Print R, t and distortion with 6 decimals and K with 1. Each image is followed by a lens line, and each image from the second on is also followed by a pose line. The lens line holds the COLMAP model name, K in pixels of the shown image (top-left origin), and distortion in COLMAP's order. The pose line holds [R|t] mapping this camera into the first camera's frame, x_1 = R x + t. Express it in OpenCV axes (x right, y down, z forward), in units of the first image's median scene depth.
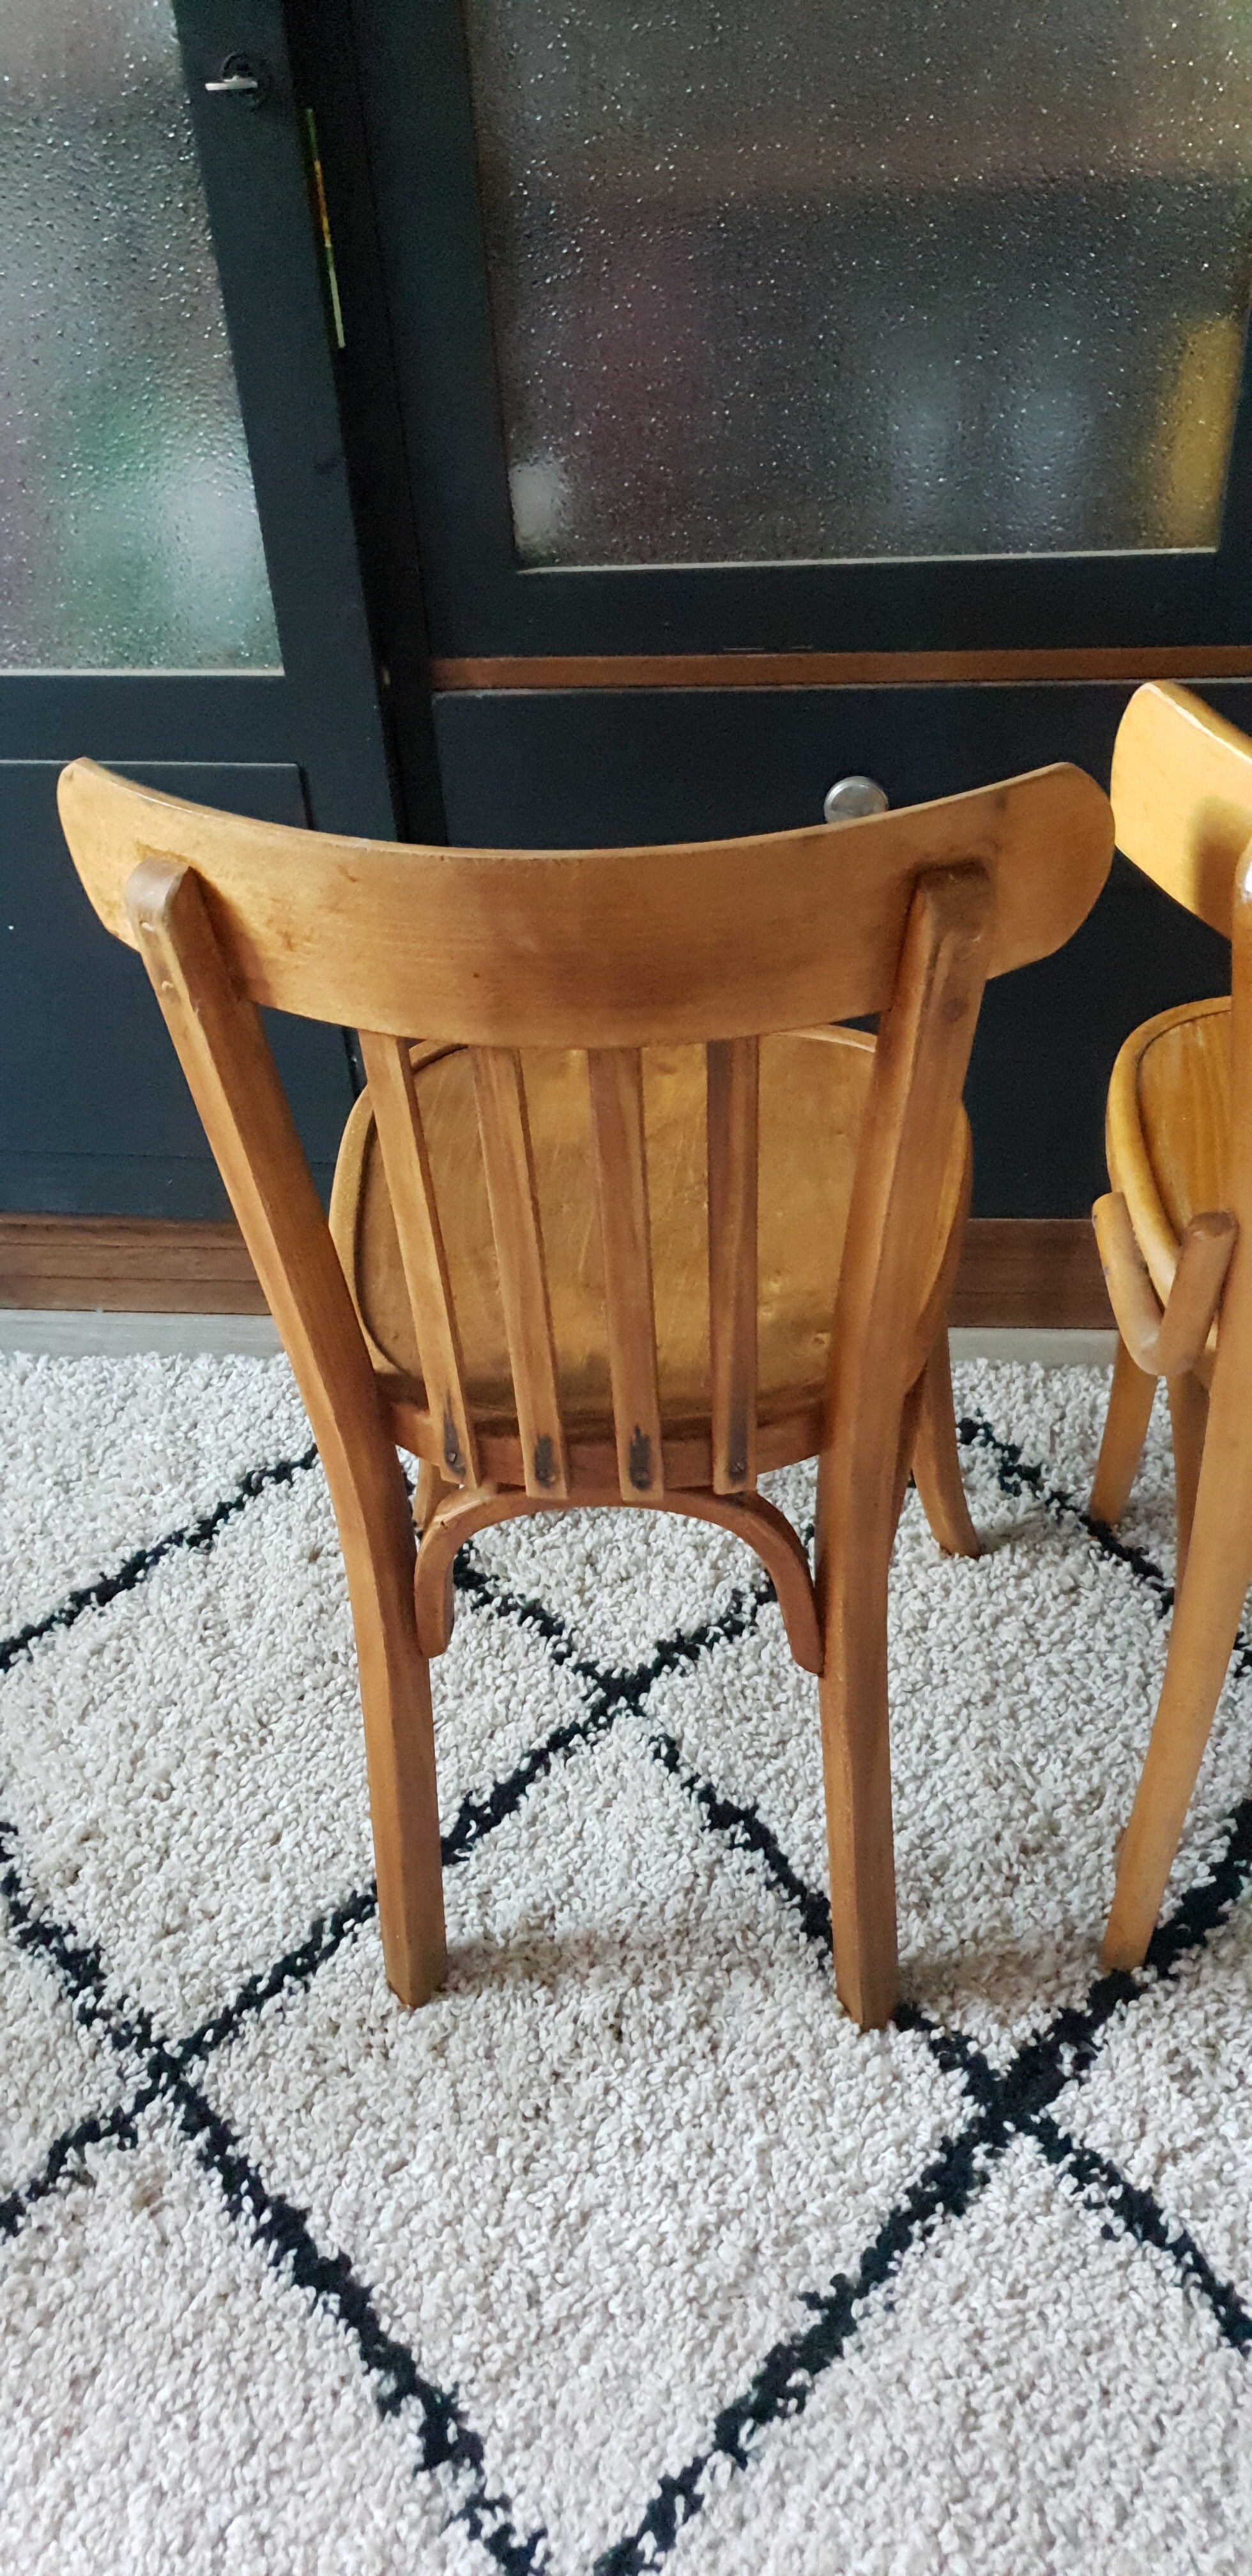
lens RADIAL K [[2027.9, 0, 632.4], [0, 2027.9, 1287.6], [0, 0, 1]] dist [-0.003051, 0.030739]
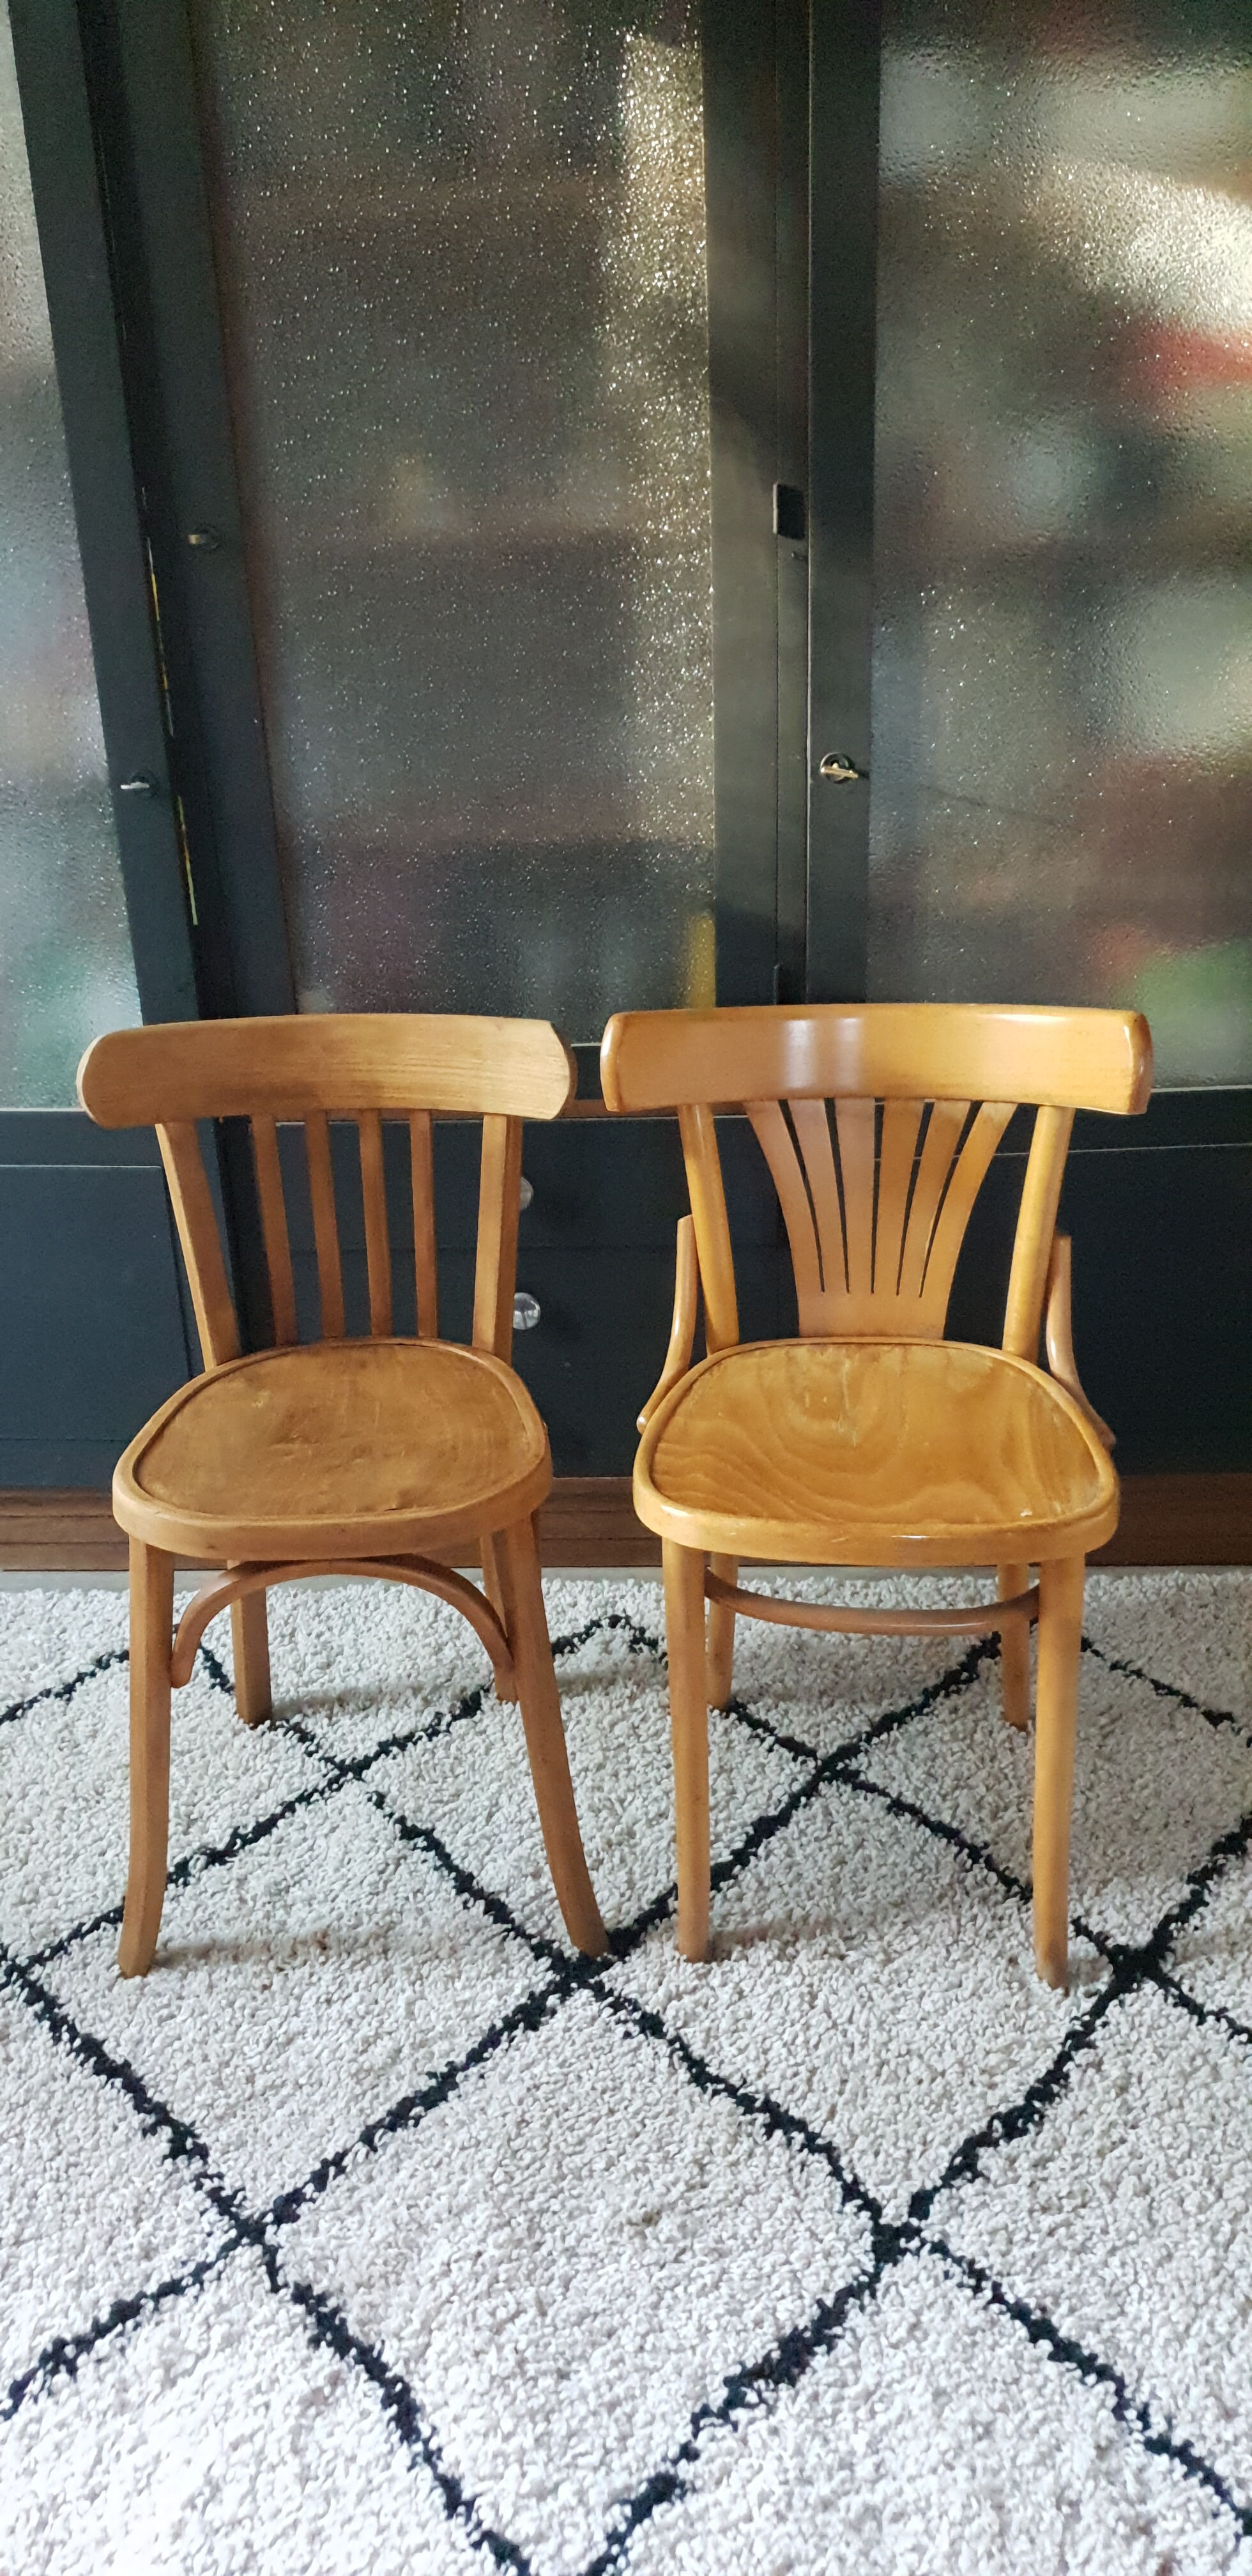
lens RADIAL K [[2027.9, 0, 617.8], [0, 2027.9, 1272.5], [0, 0, 1]] dist [-0.003051, 0.030739]
pose [[0.999214, 0.002346, 0.039563, 0.155753], [0.008933, 0.959225, -0.282503, 0.327721], [-0.038613, 0.282635, 0.958450, -0.608083]]
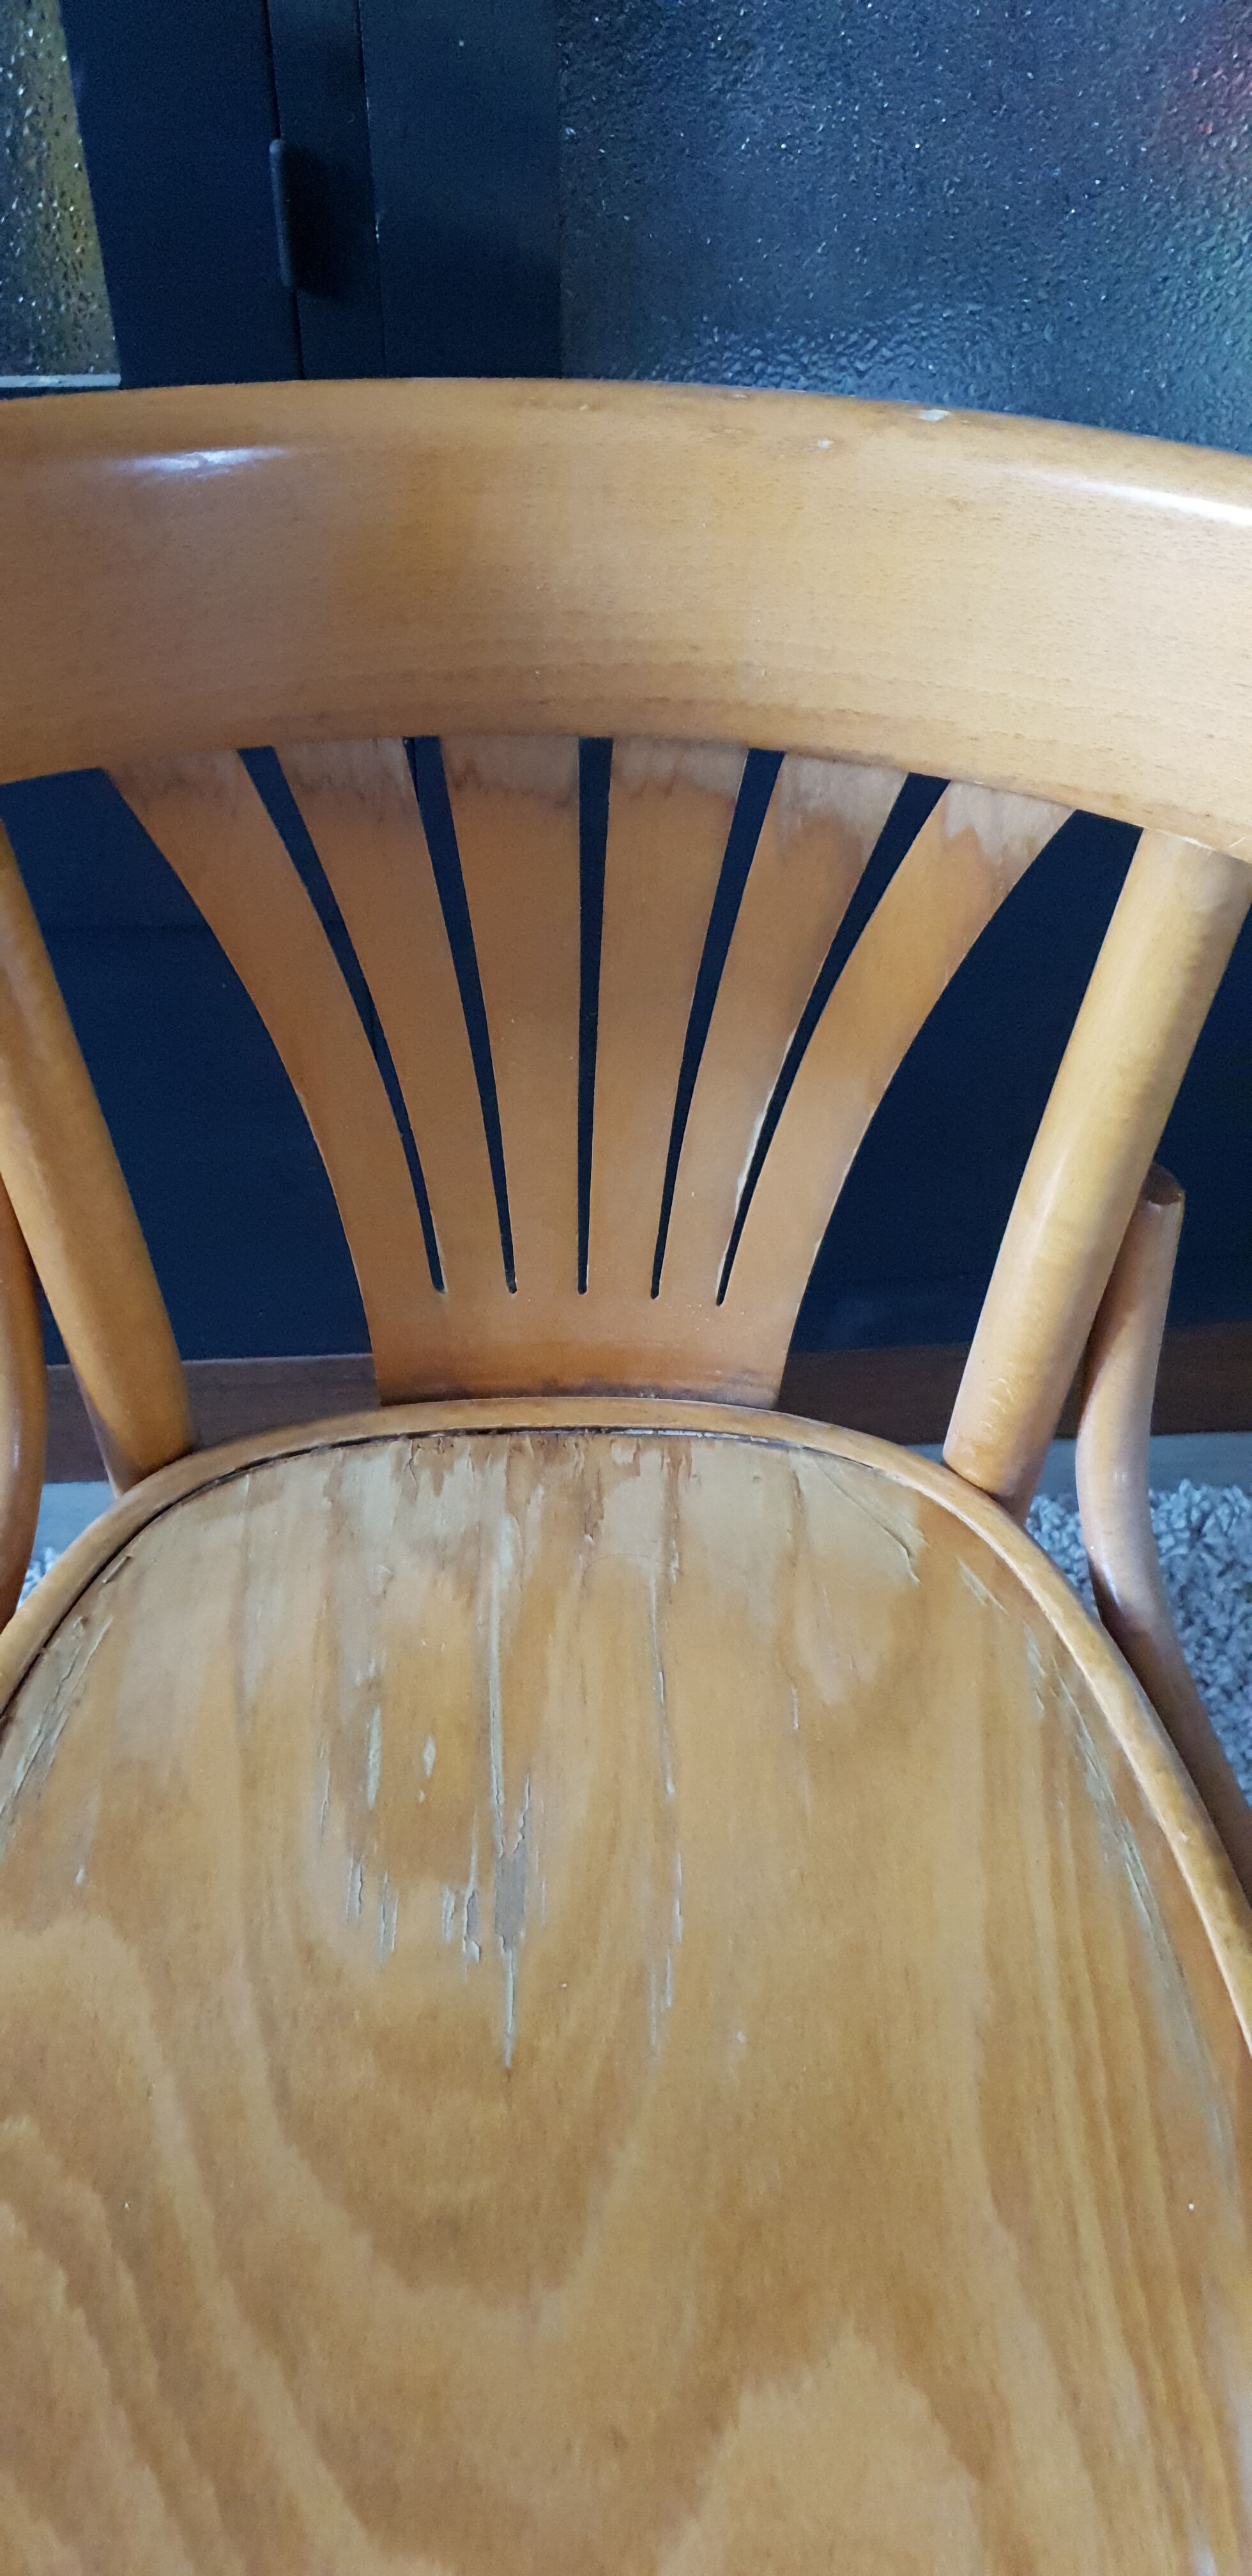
lens RADIAL K [[2027.9, 0, 630.6], [0, 2027.9, 1240.6], [0, 0, 1]] dist [-0.003051, 0.030739]
pose [[0.985833, -0.059593, 0.156784, 0.360521], [0.039173, 0.990707, 0.130251, -0.217780], [-0.163089, -0.122264, 0.979006, 0.441775]]
